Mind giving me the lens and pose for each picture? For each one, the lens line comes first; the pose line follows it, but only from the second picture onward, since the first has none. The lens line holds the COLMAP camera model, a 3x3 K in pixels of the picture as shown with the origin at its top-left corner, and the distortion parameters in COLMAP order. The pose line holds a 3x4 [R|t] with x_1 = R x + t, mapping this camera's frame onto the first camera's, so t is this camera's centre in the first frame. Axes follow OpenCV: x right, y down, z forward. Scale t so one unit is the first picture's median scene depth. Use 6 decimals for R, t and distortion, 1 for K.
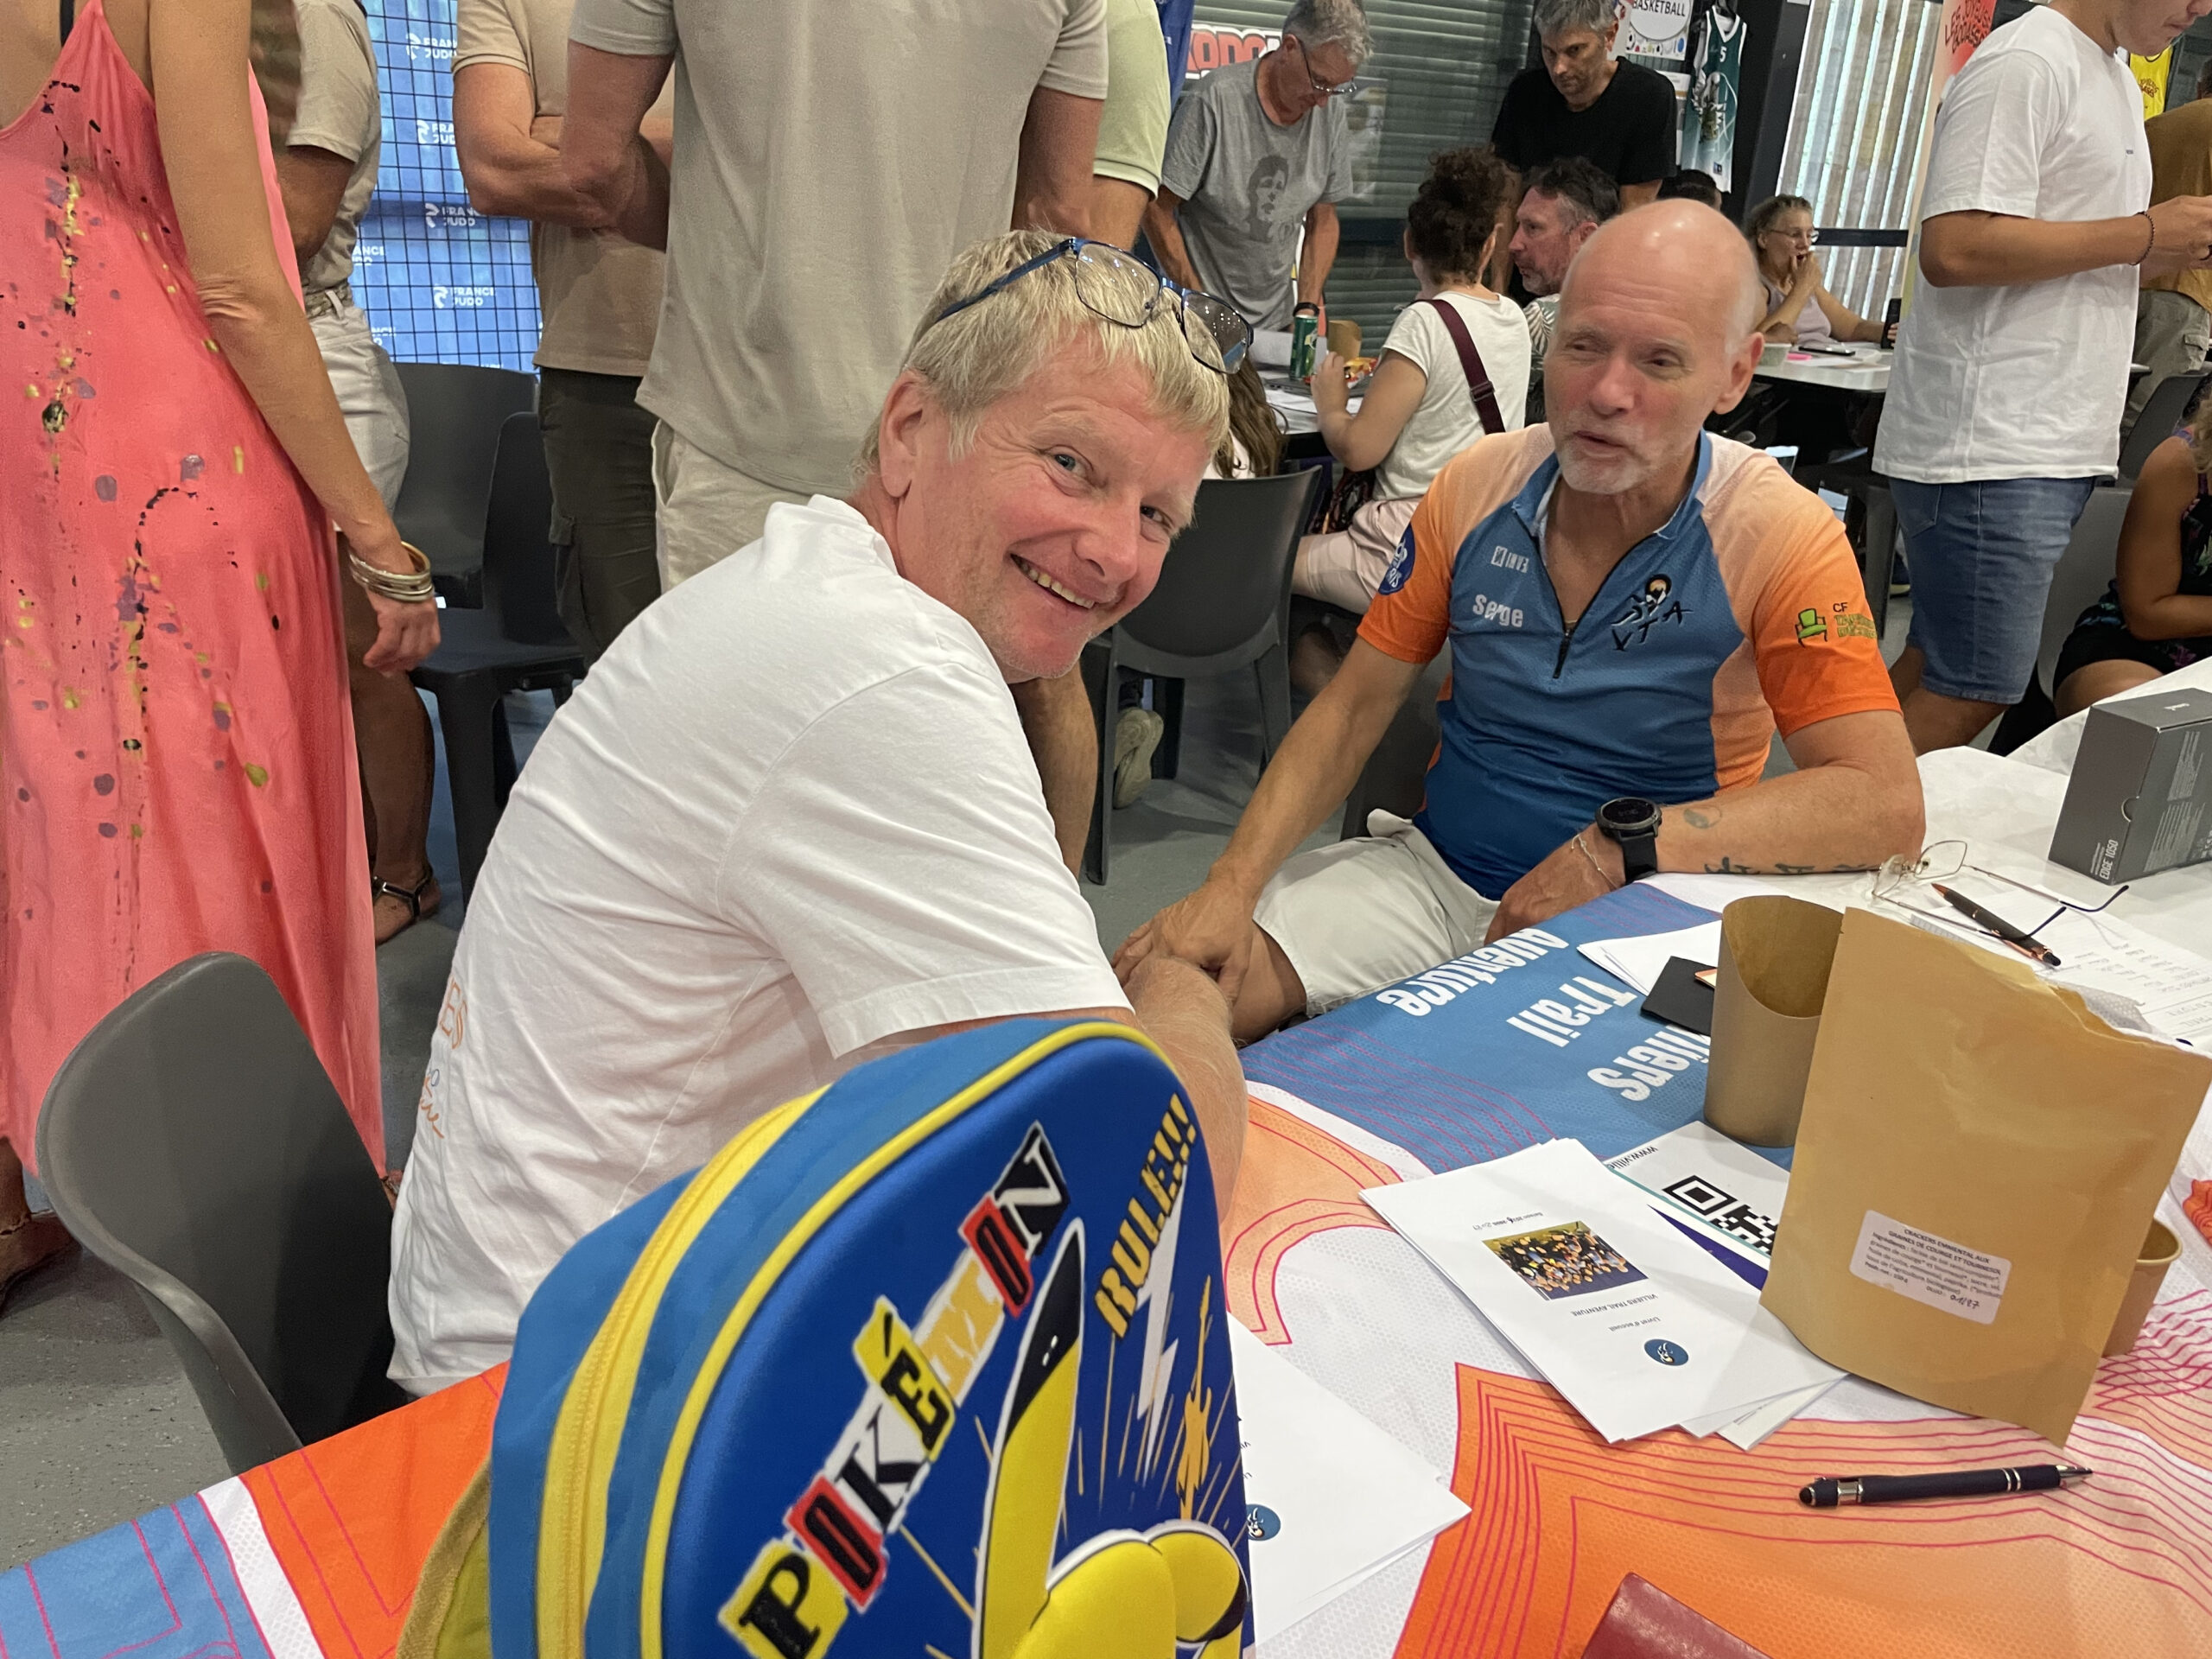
lens RADIAL K [[1642.4, 0, 1072.7], [0, 1642.4, 836.9], [0, 0, 1]] dist [0.041258, -0.071498]
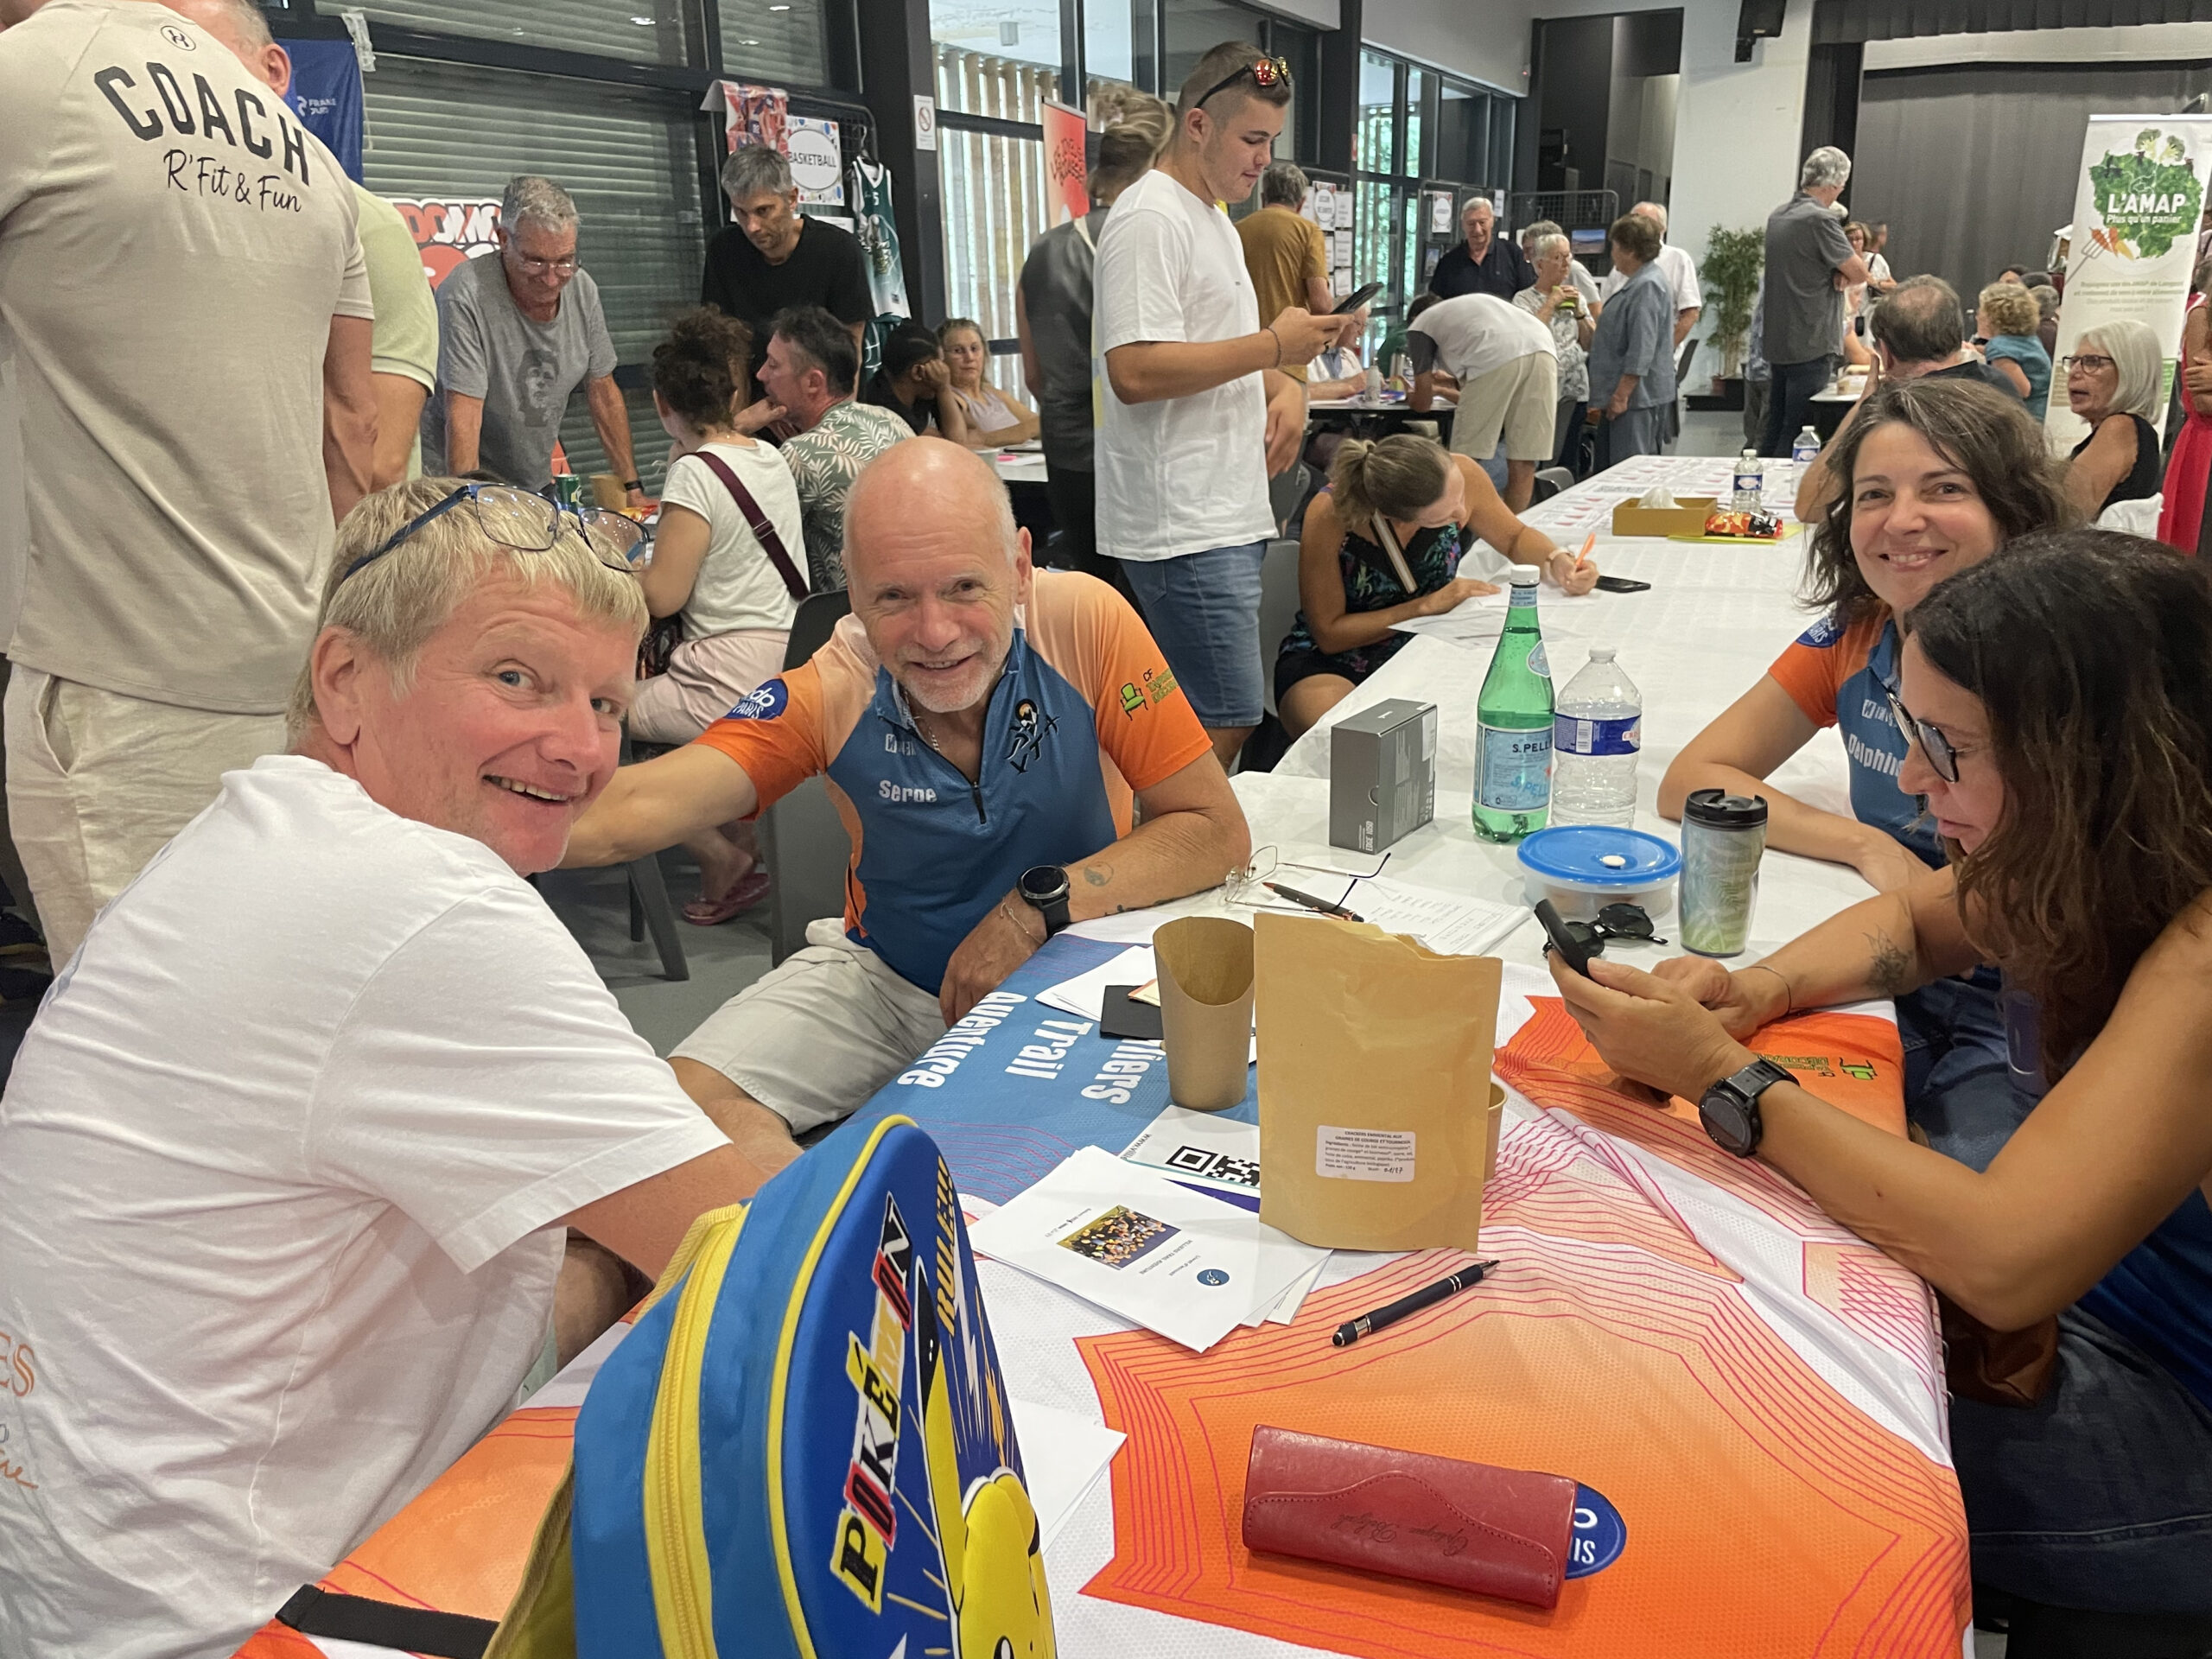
lens RADIAL K [[1642.4, 0, 1065.9], [0, 1642.4, 814.1], [0, 0, 1]] dist [0.041258, -0.071498]
pose [[0.894218, -0.205283, 0.397785, -0.143603], [0.236891, 0.971028, -0.031414, -0.024015], [-0.379812, 0.122322, 0.916941, -0.151183]]
